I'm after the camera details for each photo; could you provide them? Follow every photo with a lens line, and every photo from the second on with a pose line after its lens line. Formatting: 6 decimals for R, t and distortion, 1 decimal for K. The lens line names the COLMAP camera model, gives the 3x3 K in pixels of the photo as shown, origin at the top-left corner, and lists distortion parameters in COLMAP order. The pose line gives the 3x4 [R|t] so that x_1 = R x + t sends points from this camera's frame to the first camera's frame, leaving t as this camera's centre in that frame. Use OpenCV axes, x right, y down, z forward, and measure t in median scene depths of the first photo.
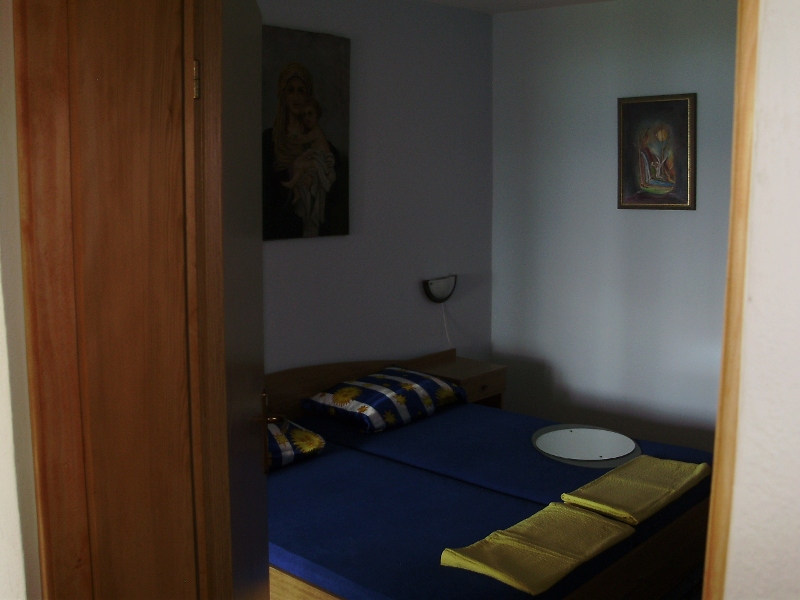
lens RADIAL K [[868.8, 0, 436.7], [0, 868.8, 299.8], [0, 0, 1]] dist [-0.214792, 0.202629]
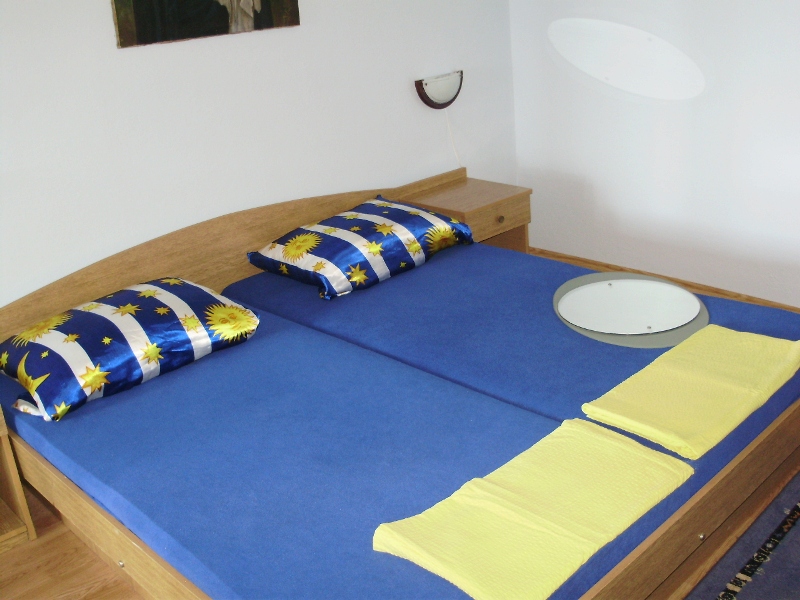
lens RADIAL K [[868.8, 0, 436.7], [0, 868.8, 299.8], [0, 0, 1]] dist [-0.214792, 0.202629]
pose [[0.995141, -0.039915, -0.090003, 0.075056], [0.059251, 0.972861, 0.223677, -0.002925], [0.078632, -0.227923, 0.970499, 0.286665]]
